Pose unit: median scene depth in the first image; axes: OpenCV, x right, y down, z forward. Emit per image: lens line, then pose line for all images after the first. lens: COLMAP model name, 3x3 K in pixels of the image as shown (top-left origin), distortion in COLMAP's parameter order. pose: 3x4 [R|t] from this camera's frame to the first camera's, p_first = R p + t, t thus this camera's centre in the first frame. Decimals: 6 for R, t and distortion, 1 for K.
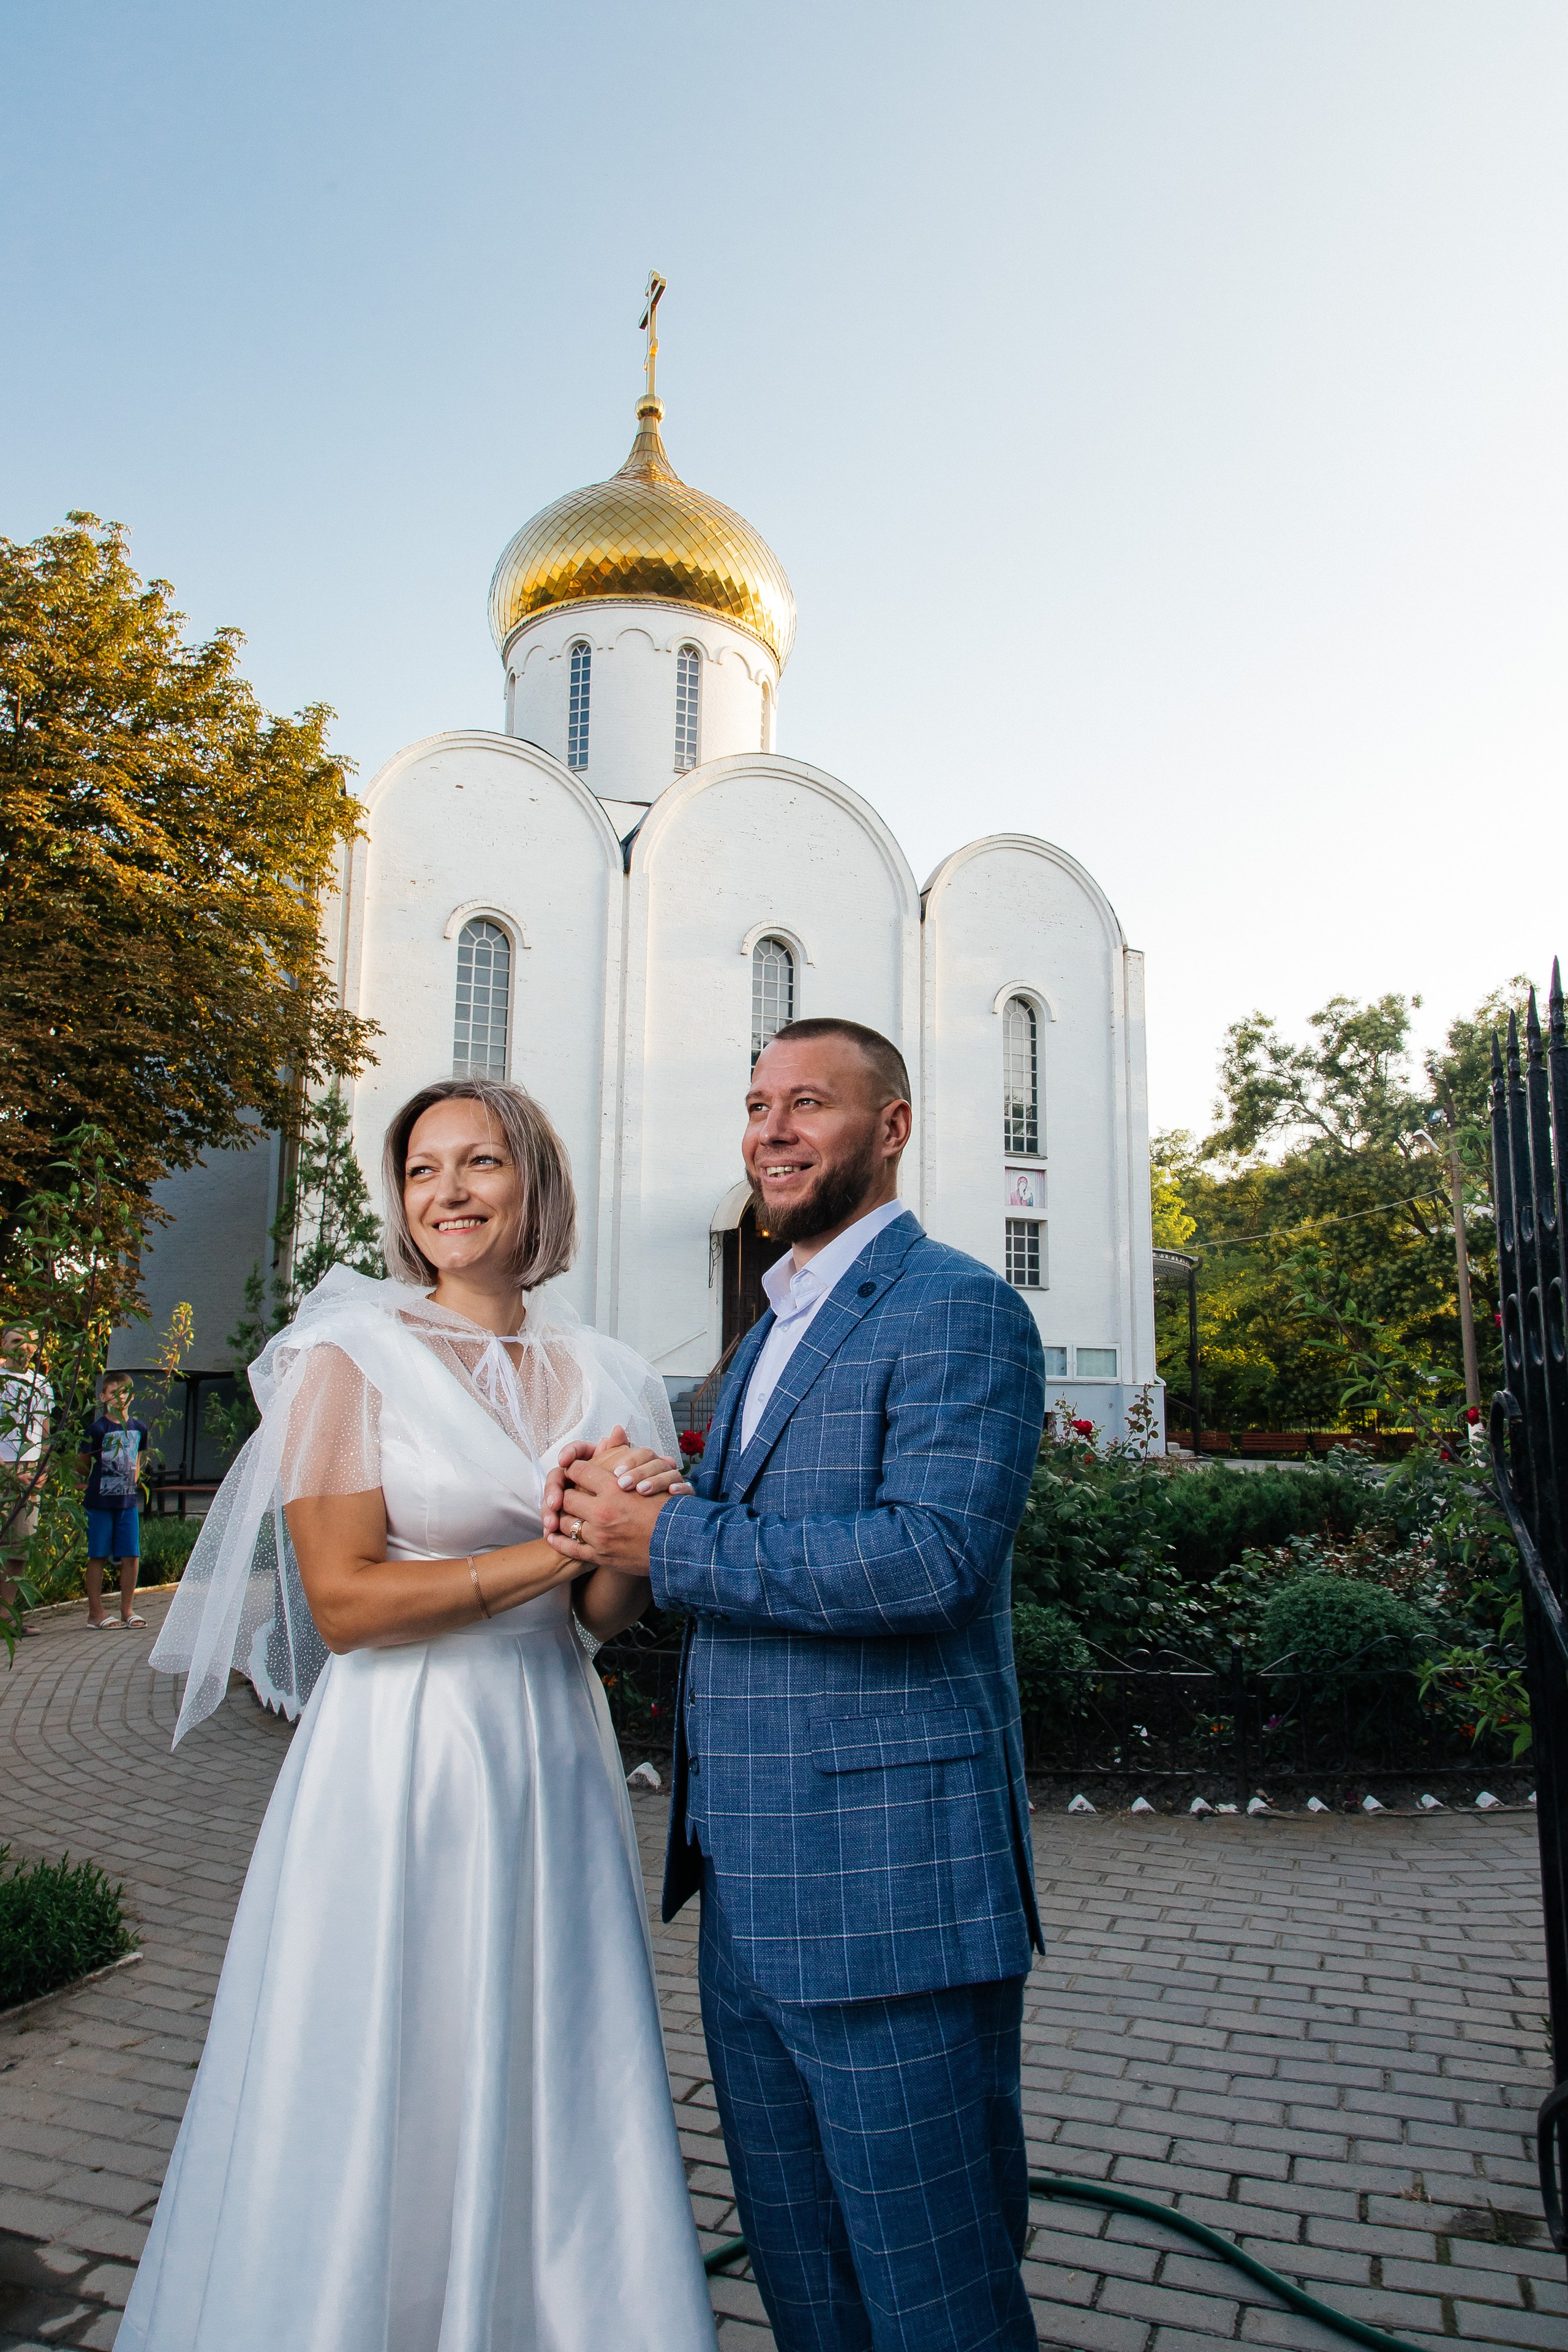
lens RADIAL K [[1592.4, 0, 798.5], [0, 1592.4, 1121.1], [0, 0, 1]] dist [0.010500, 0.000510]
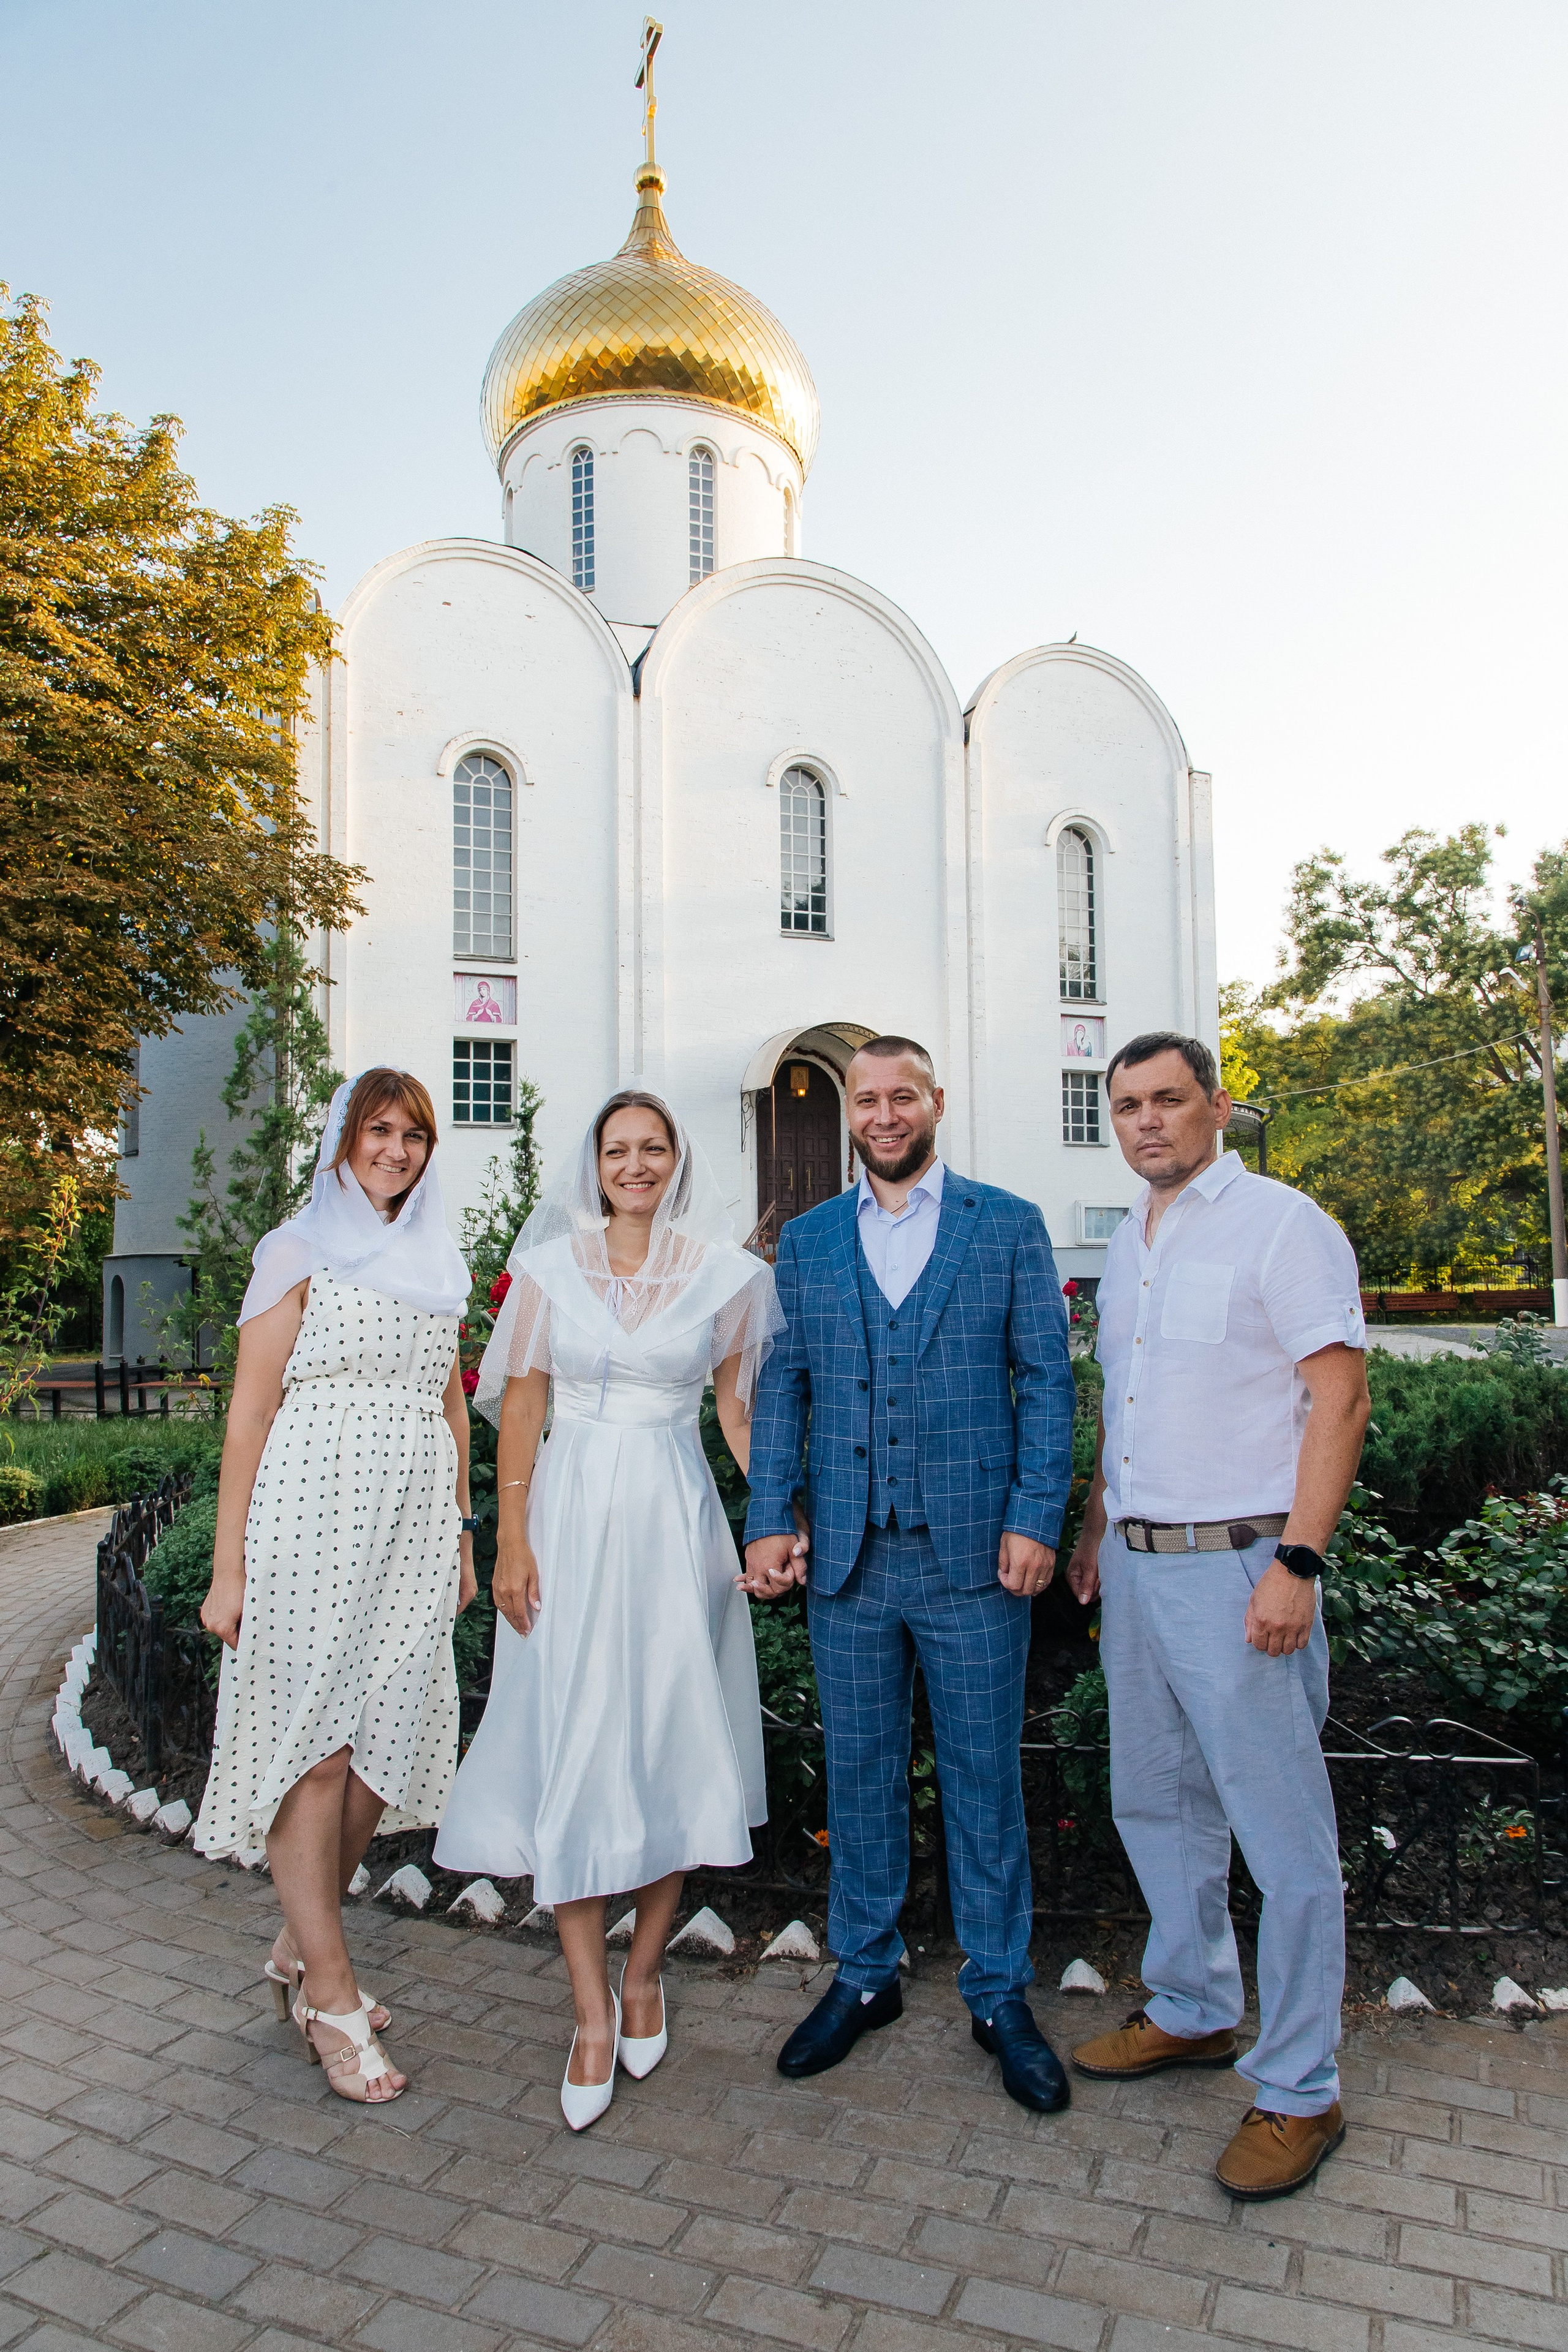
lens RADIAL K [[1366.5, 0, 833.6], [0, 1366.5, 1097.1], [0, 0, 1]] dist [0.080872, -0.076759]
pose [[0.999510, -0.025378, -0.018314, 0.011735], [0.026298, 0.998306, 0.051905, 0.031962], [0.016966, -0.052362, 0.998484, 0.206179]]
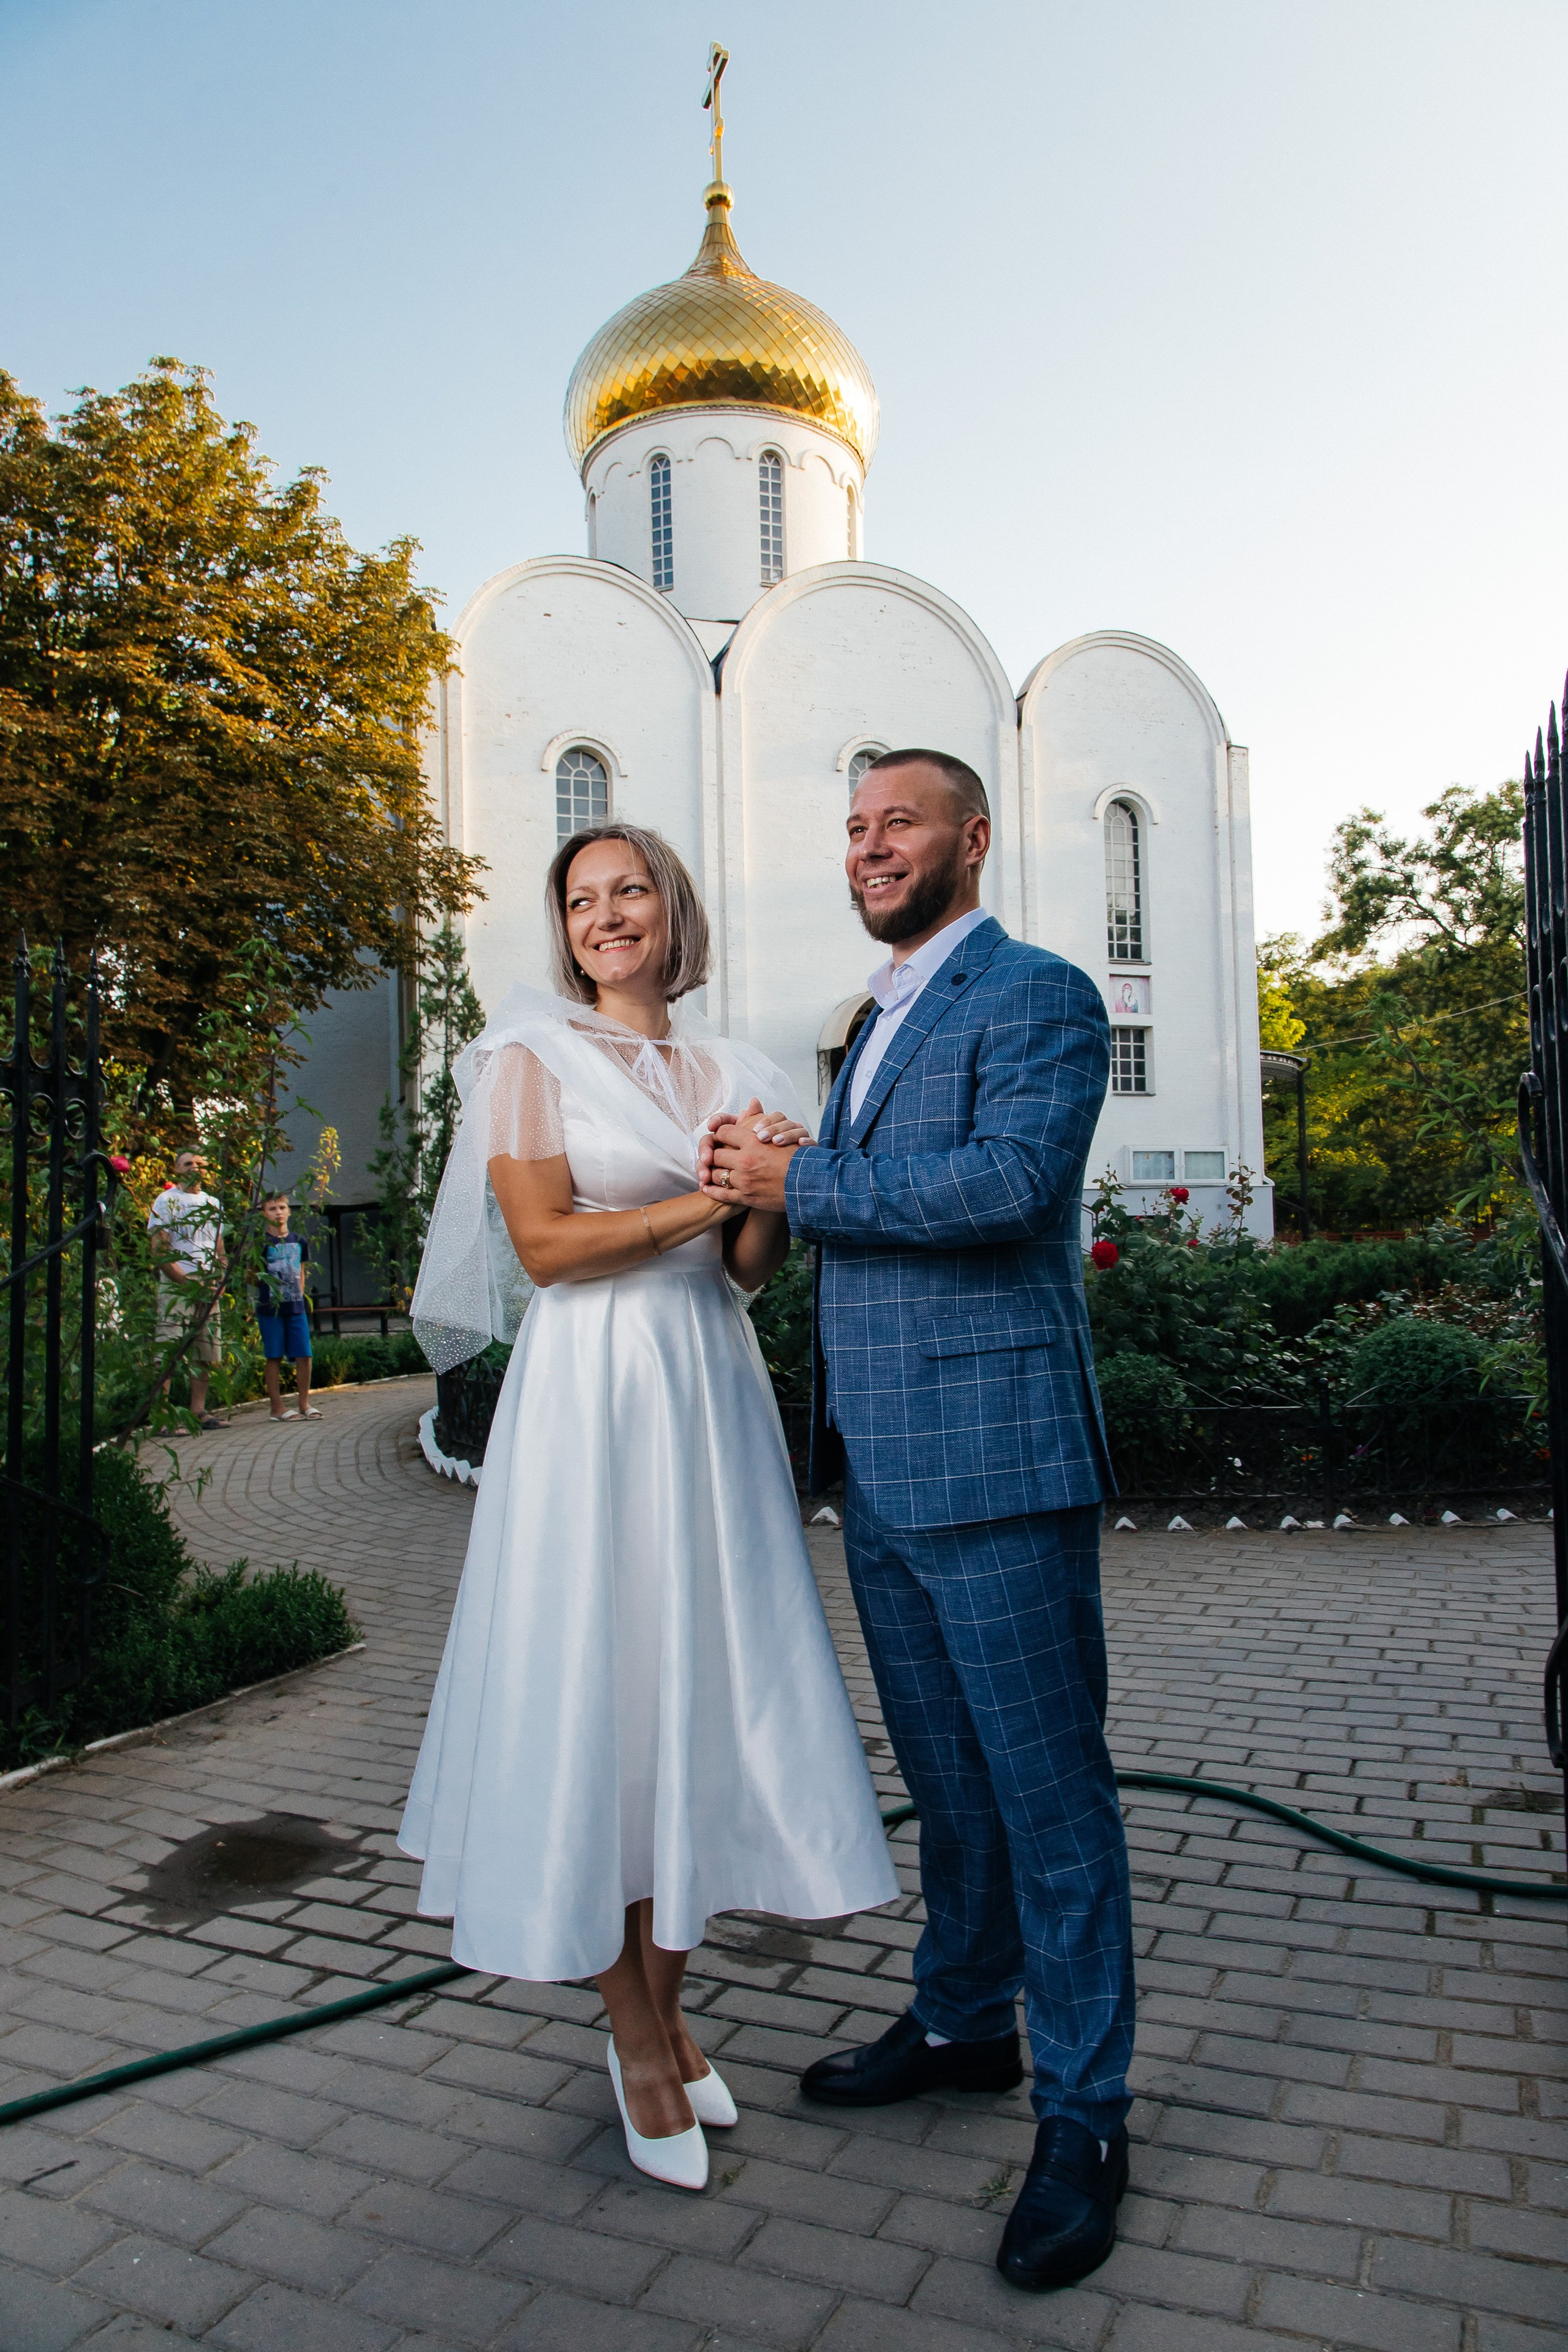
lens RADIAL K [[1613.9, 0, 784.0], [0, 1613.9, 1176.0], [0, 0, 1]] dist [-0.024721, 0.025383]
pose [[0.996442, -0.034998, -0.076674, -0.000390], [0.044899, 0.990301, 0.131480, 0.011839], [0.071329, -0.134455, 0.988349, -0.030679]]
